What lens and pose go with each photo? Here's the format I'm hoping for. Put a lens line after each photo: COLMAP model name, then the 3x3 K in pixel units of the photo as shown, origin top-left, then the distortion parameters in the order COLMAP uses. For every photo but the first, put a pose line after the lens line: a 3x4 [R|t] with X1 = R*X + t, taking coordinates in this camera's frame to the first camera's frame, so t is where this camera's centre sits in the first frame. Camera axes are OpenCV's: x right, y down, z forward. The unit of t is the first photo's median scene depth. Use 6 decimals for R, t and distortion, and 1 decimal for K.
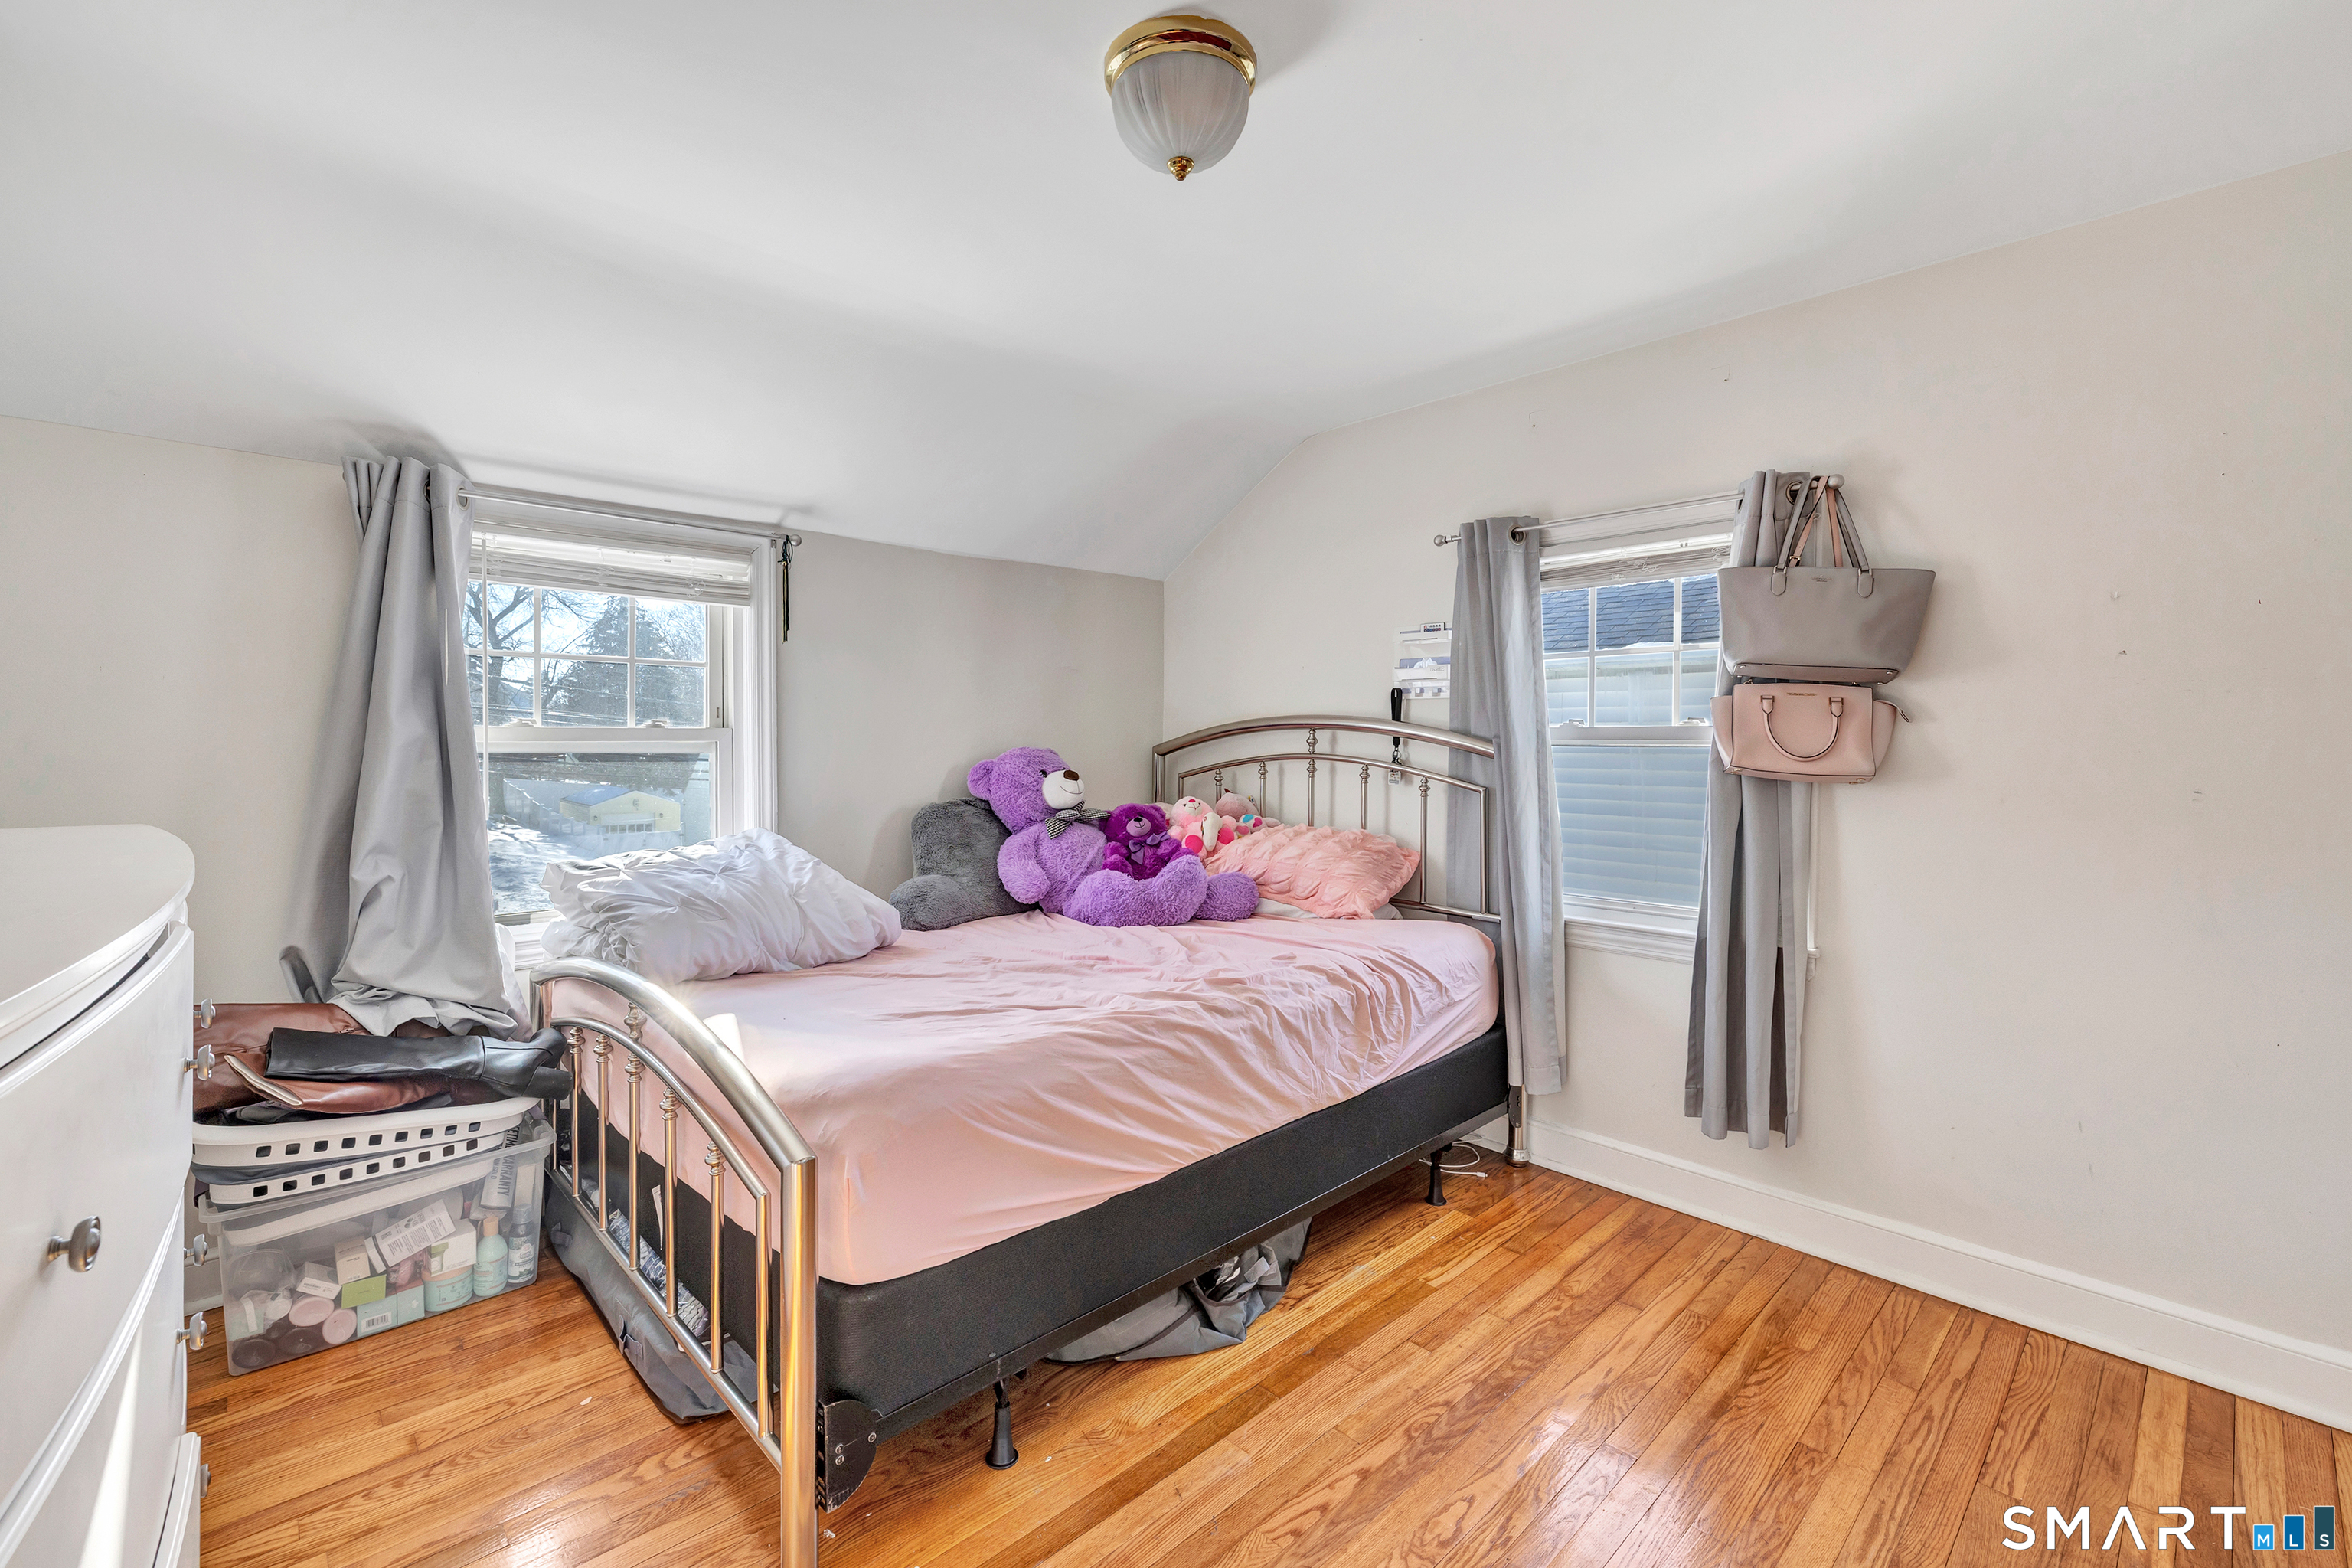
lens RADIAL K [[1013.0, 0, 1175.2], [0, 1013.0, 750.4], [0, 0, 1]] dist [0.001225, 0.000171]
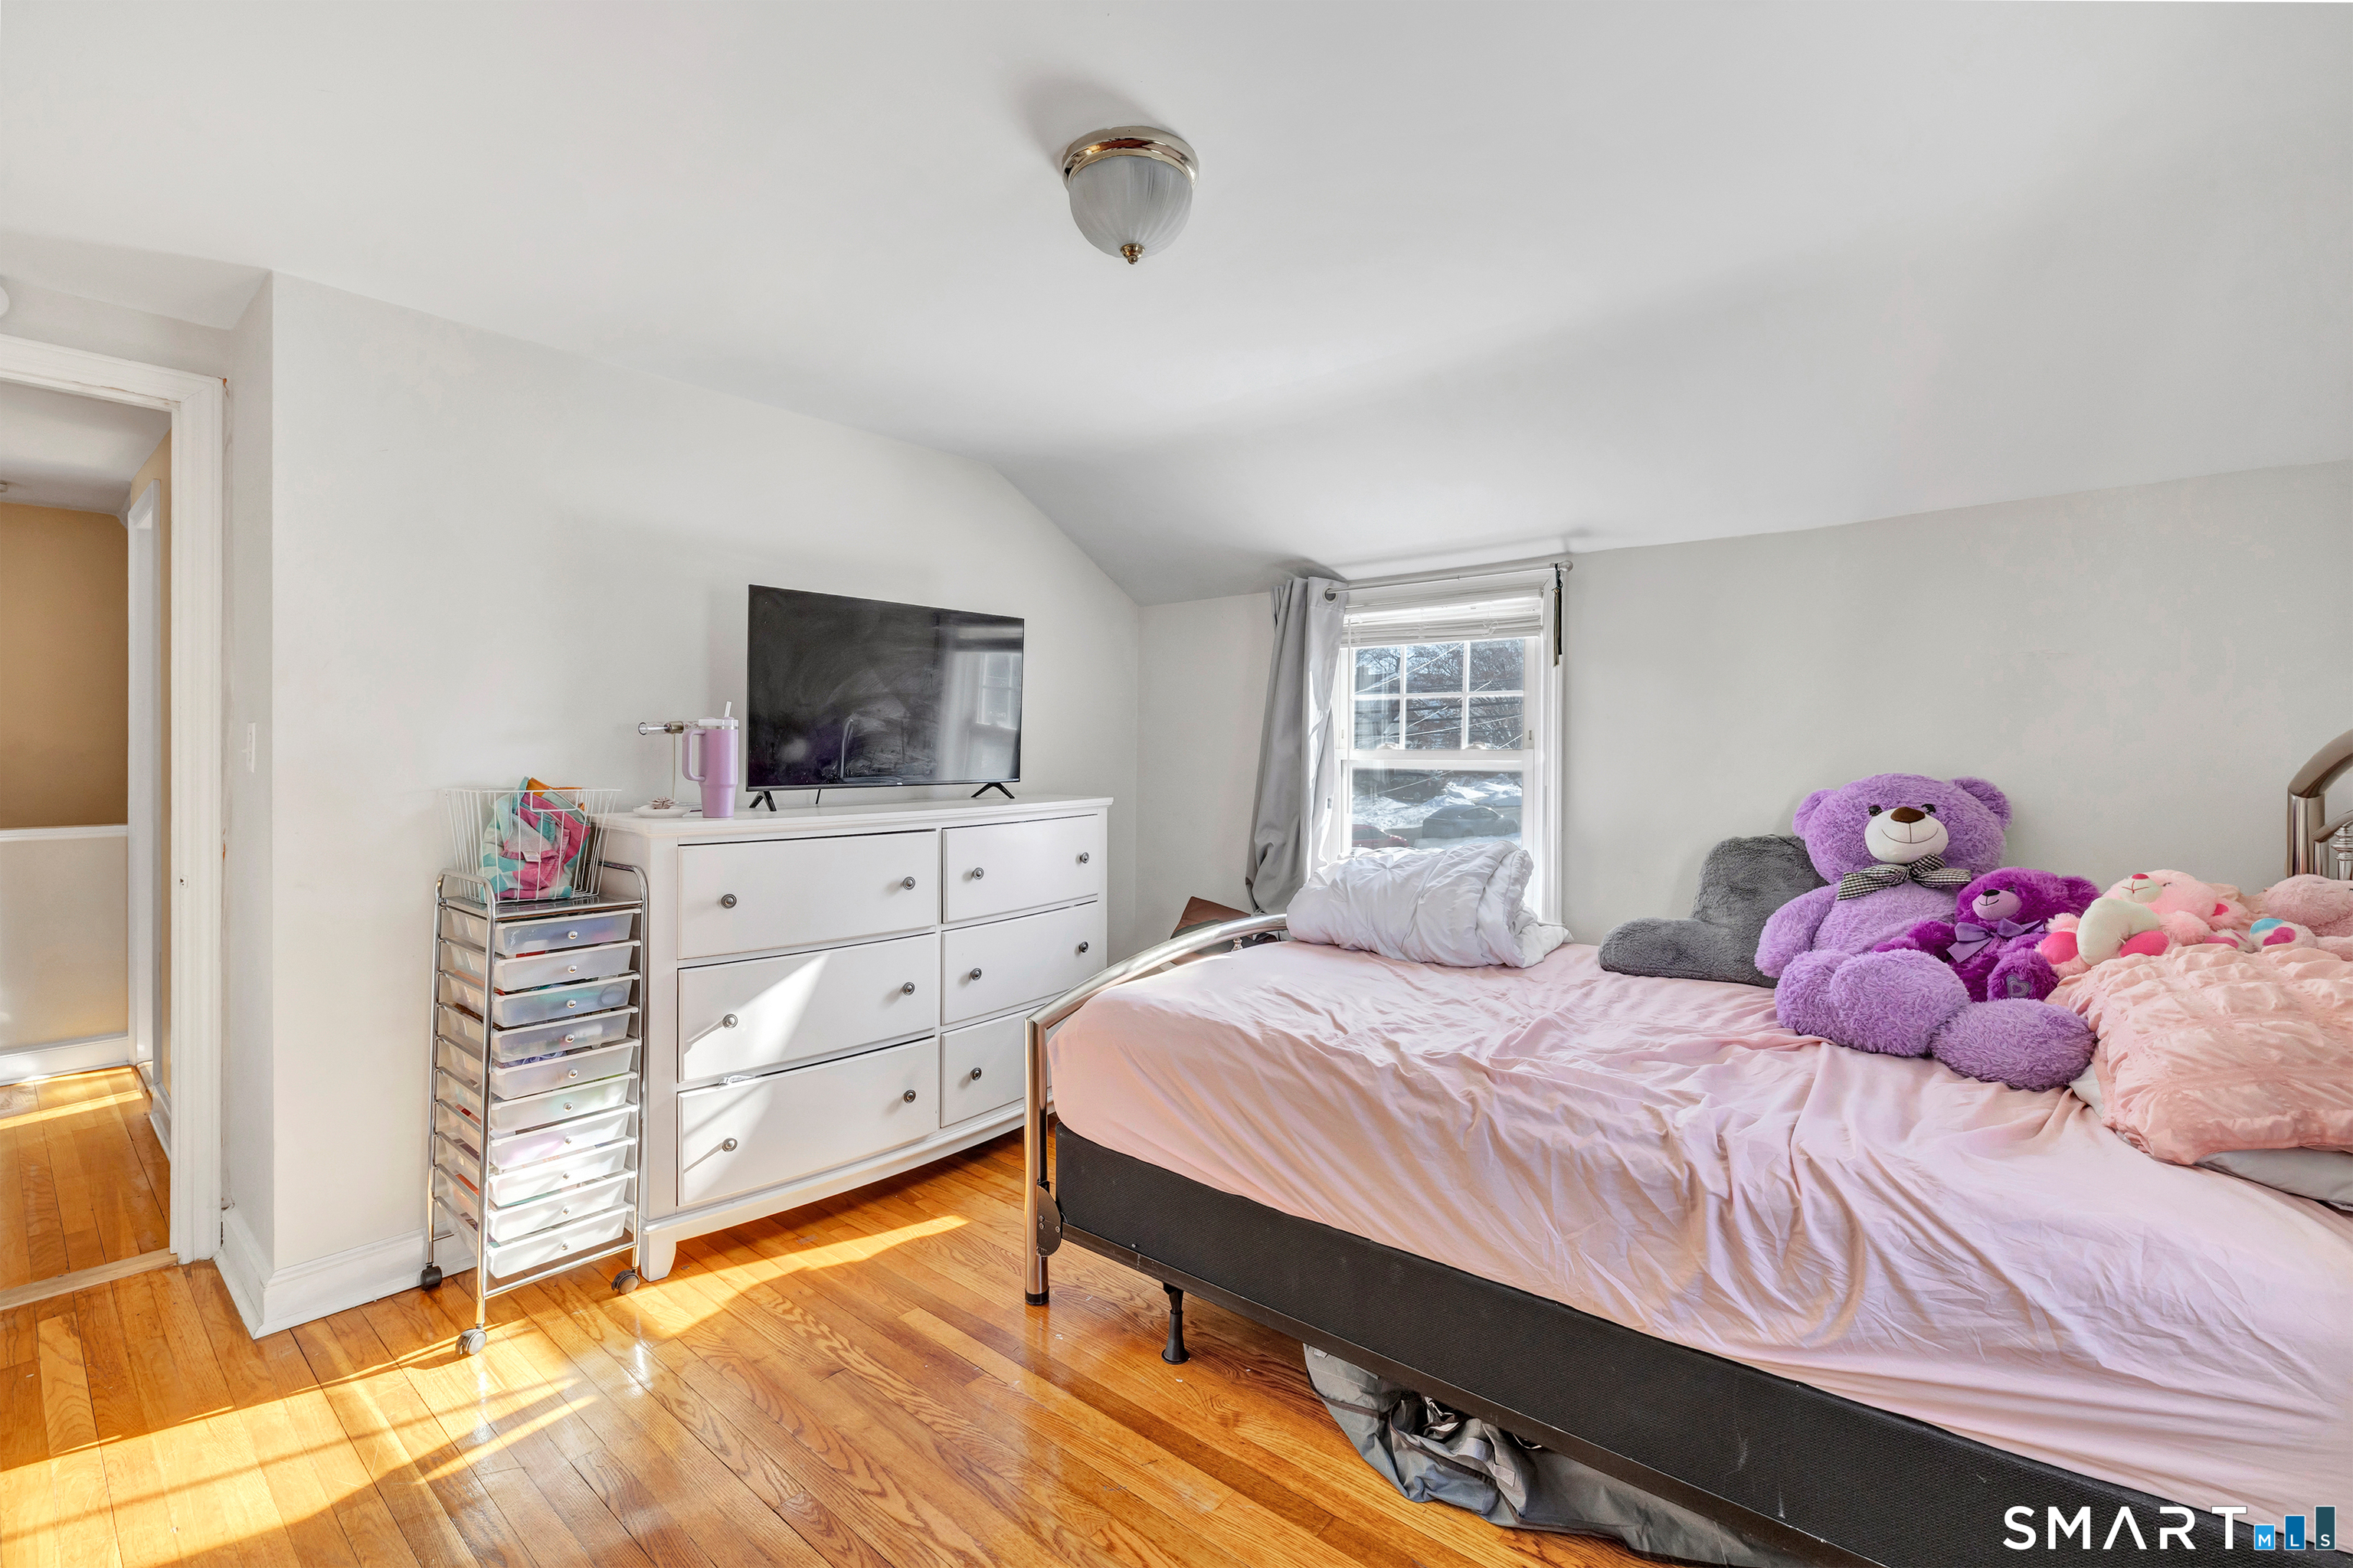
lens RADIAL K [[1002.6, 0, 1163.2], [0, 1002.6, 743.9], [0, 0, 1]] dist [0.002664, 0.000263]
pose [[0.122069, -0.009568, -0.992476, 0.781237], [-0.018611, 0.999756, -0.011927, -0.010100], [0.992347, 0.019927, 0.121861, 0.636414]]
